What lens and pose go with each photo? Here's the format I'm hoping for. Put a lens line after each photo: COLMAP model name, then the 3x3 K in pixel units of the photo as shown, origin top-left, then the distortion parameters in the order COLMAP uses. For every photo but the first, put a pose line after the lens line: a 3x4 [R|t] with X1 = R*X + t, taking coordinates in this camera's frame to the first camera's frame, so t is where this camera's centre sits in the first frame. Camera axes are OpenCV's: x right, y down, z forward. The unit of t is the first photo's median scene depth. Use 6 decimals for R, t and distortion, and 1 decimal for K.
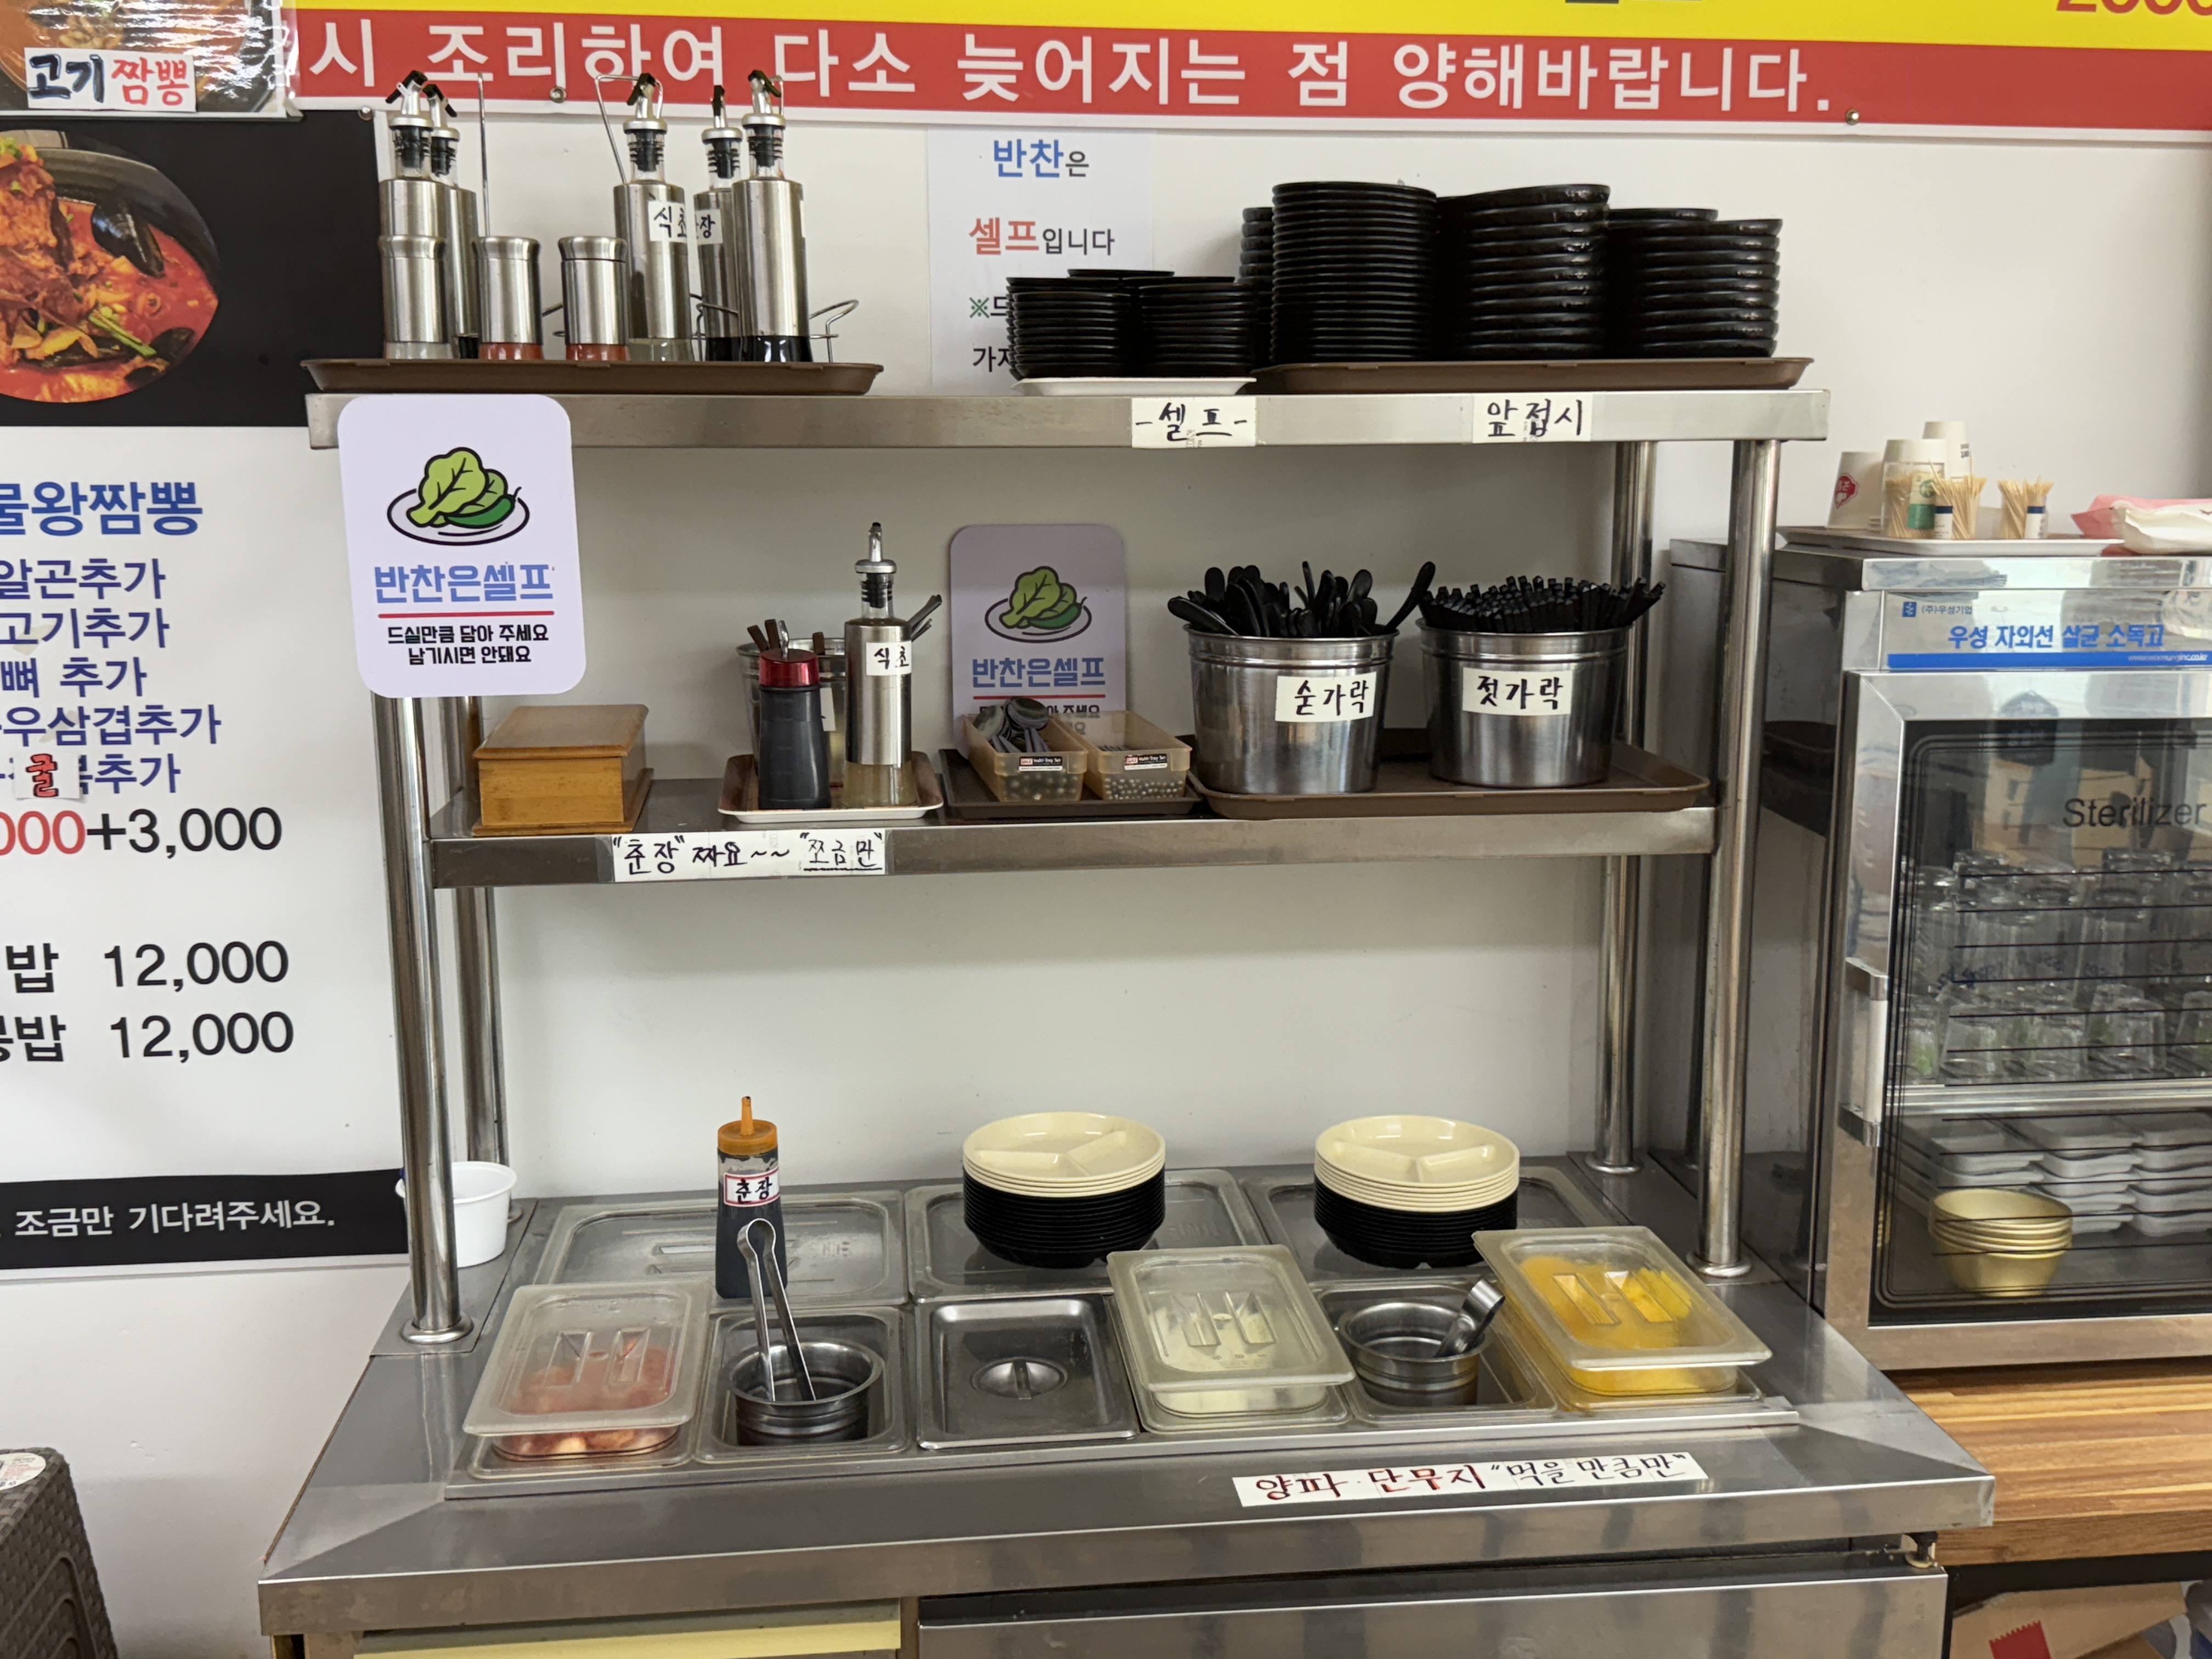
lens RADIAL K [[2165.0, 0, 1106.0], [0, 2165.0, 829.5], [0, 0, 1]] dist [0.111872, -0.209975]
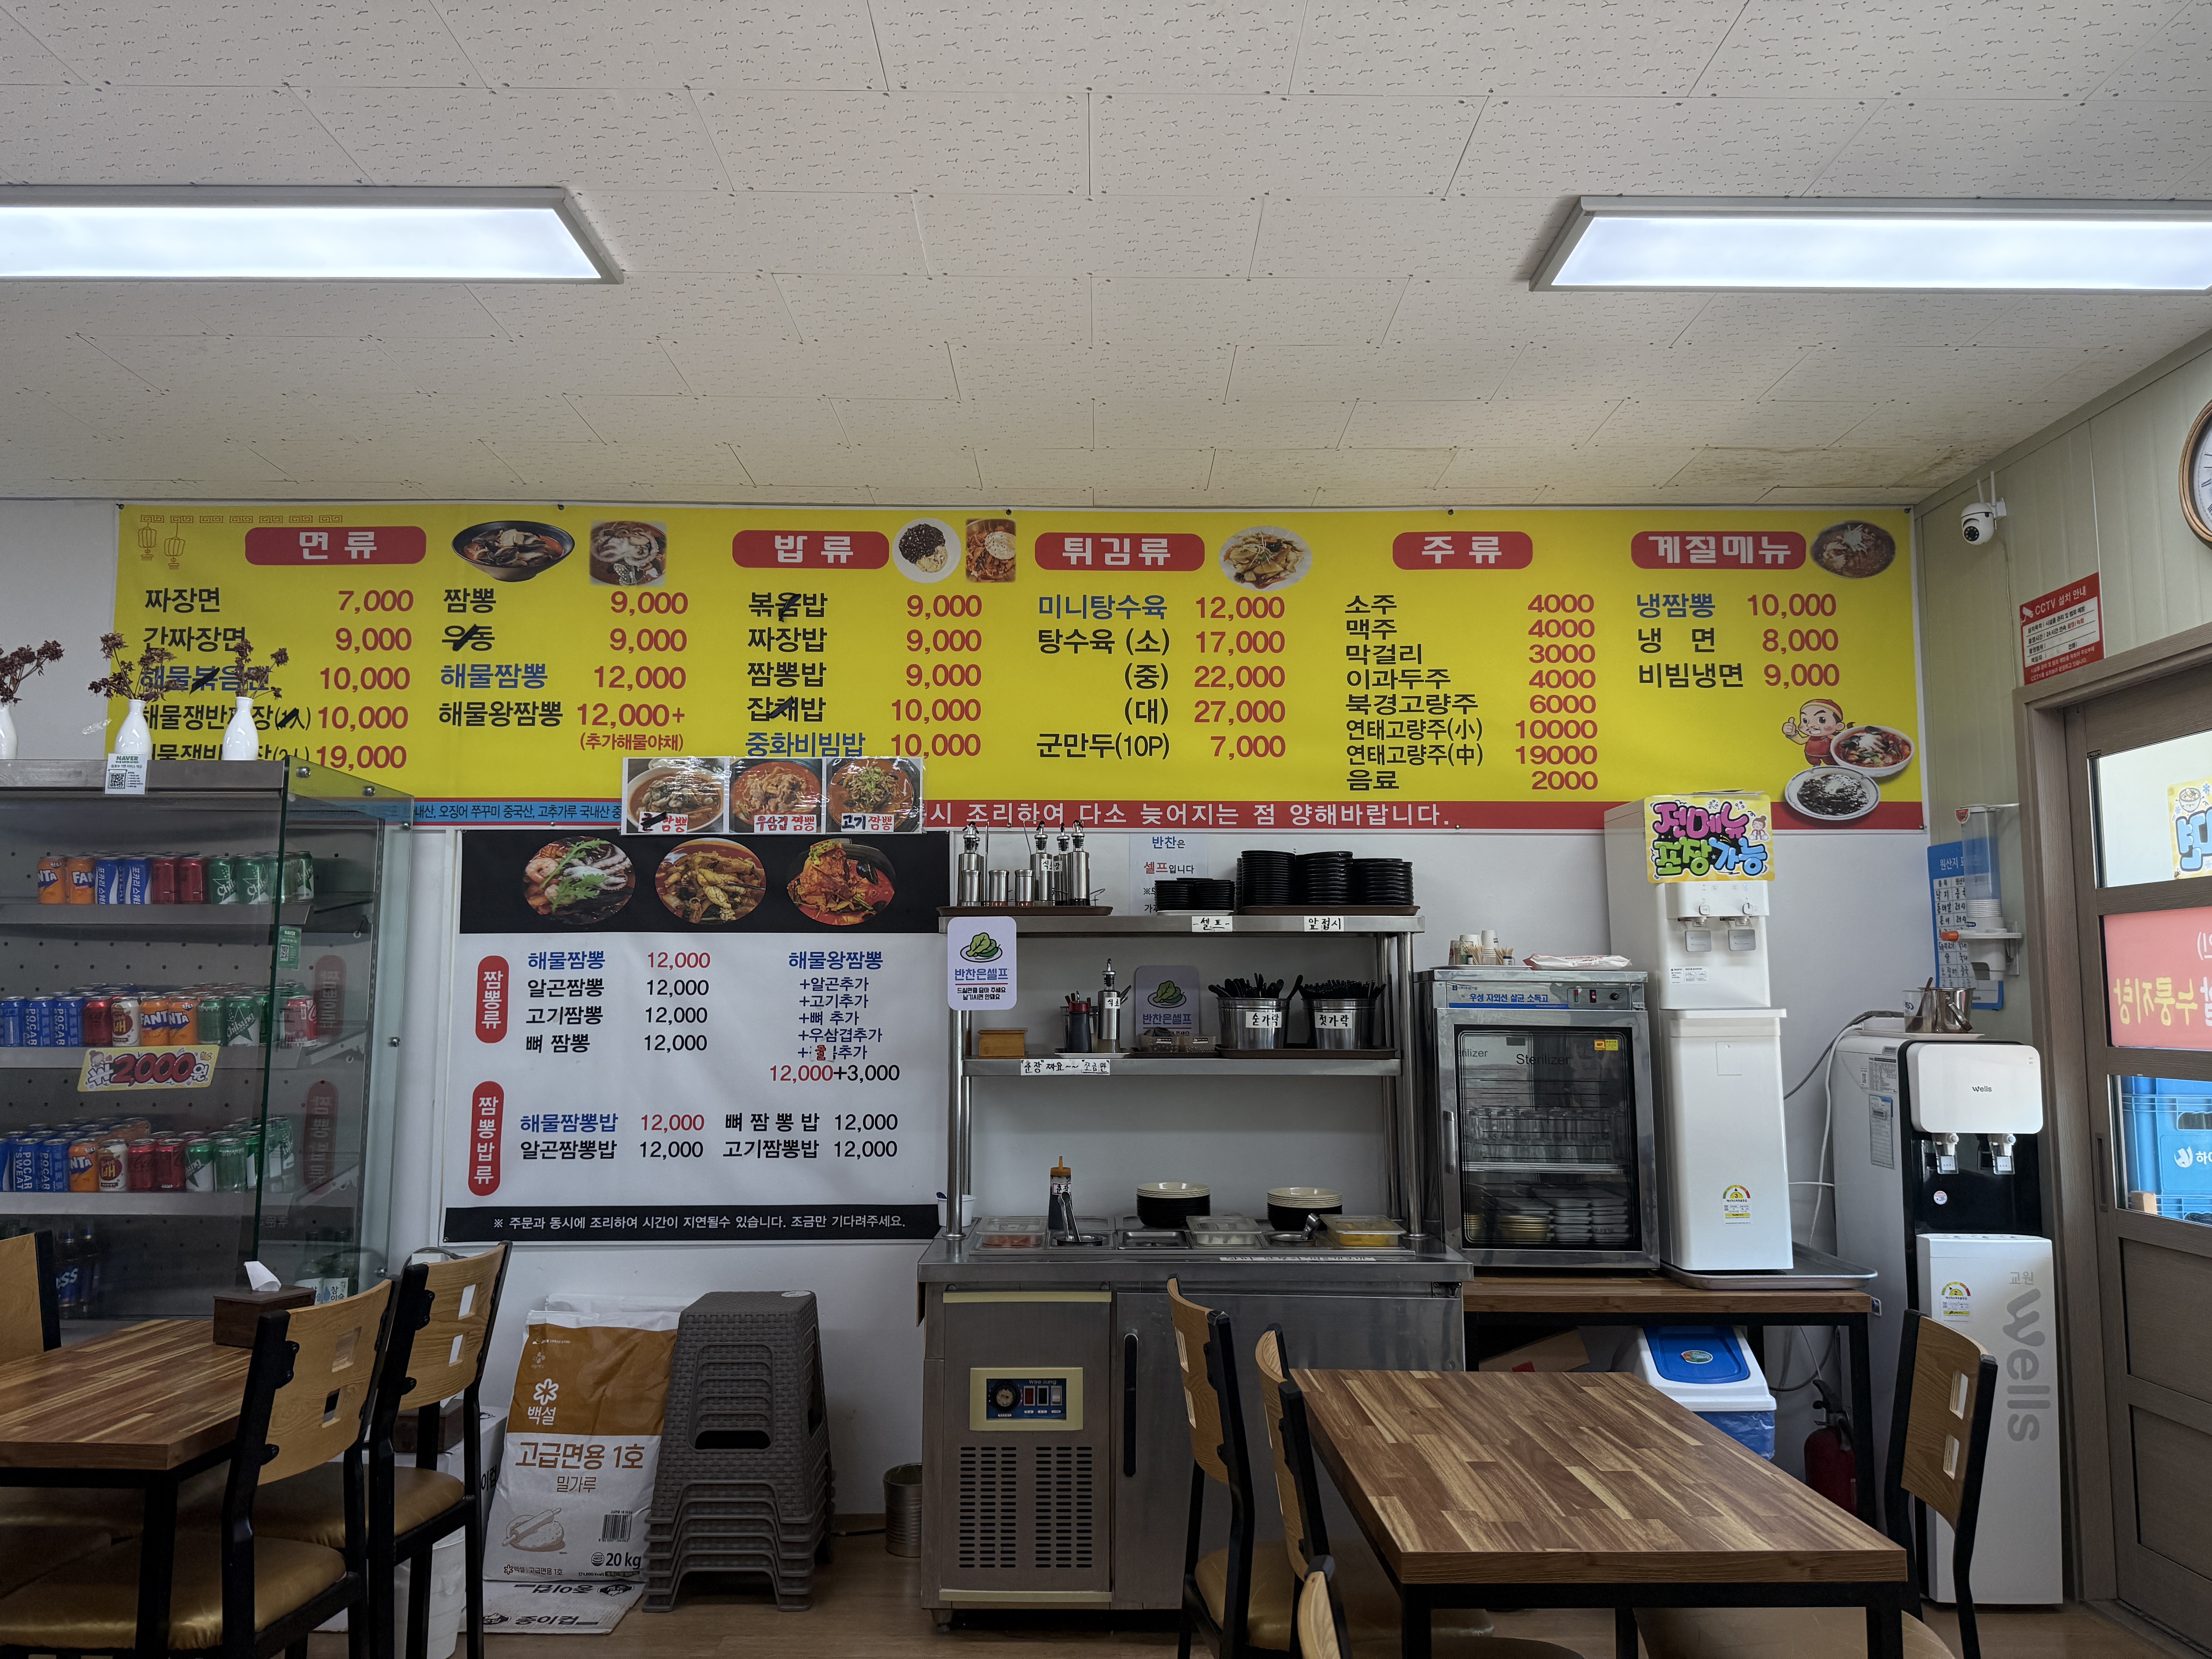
lens RADIAL K [[1582.3, 0, 1106.0], [0, 1582.3, 829.5], [0, 0, 1]] dist [0.064524, -0.100506]
pose [[0.994483, -0.009562, -0.104458, 0.111821], [-0.021019, 0.957474, -0.287755, 0.297444], [0.102767, 0.288363, 0.951990, -1.066534]]
